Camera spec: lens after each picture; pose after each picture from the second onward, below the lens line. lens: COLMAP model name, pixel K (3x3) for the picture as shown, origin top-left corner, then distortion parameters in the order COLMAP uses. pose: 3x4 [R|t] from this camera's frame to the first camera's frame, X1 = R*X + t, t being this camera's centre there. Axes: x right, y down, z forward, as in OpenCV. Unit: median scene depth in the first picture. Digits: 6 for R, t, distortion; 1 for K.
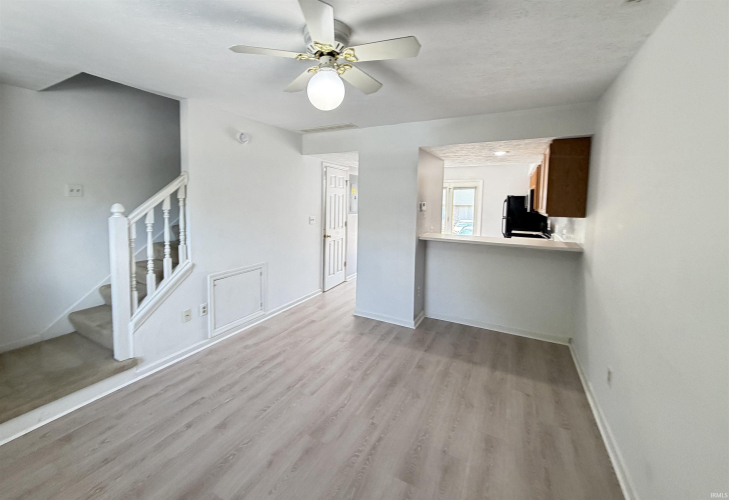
lens RADIAL K [[301.8, 0, 349.8], [0, 301.8, 220.2], [0, 0, 1]] dist [-0.001125, -0.000195]
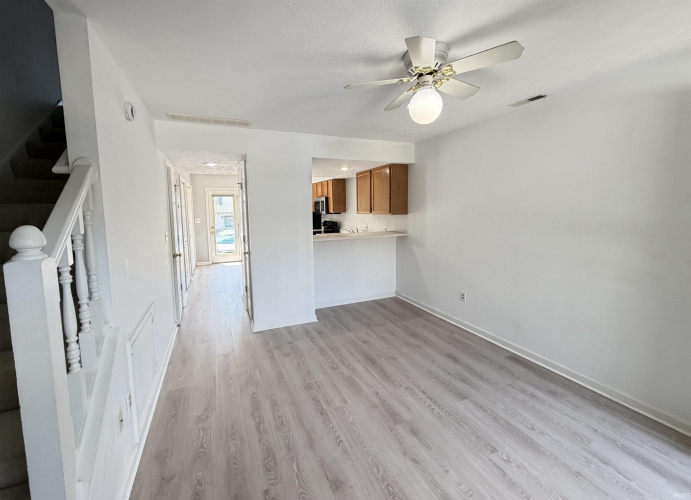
lens RADIAL K [[286.4, 0, 334.5], [0, 286.4, 233.4], [0, 0, 1]] dist [0.000977, 0.000107]
pose [[0.613113, -0.095743, 0.784172, -0.688986], [0.078208, 0.995109, 0.060350, -0.029174], [-0.786114, 0.024328, 0.617602, 0.360922]]
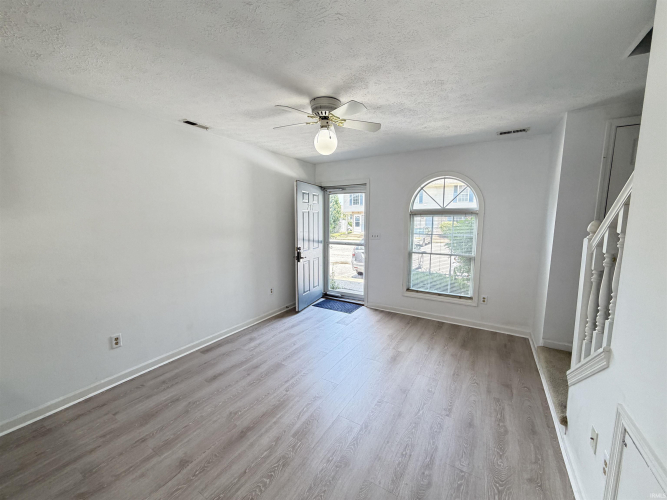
lens RADIAL K [[266.0, 0, 331.4], [0, 266.0, 250.4], [0, 0, 1]] dist [0.000085, -0.000117]
pose [[-0.998918, -0.019647, 0.042154, -0.104688], [-0.011220, 0.981422, 0.191536, -0.086736], [-0.045134, 0.190855, -0.980580, 1.428886]]
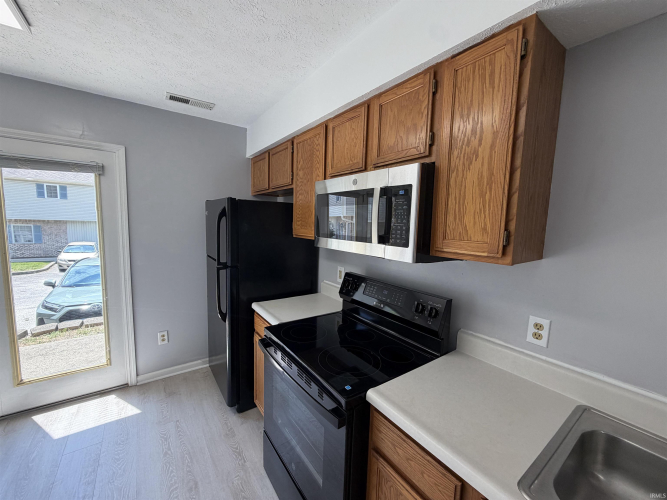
lens RADIAL K [[266.0, 0, 331.4], [0, 266.0, 250.4], [0, 0, 1]] dist [0.000085, -0.000117]
pose [[0.433710, -0.099865, 0.895502, 0.716353], [0.042478, 0.995000, 0.090388, -0.105949], [-0.900051, -0.001163, 0.435783, 1.786172]]
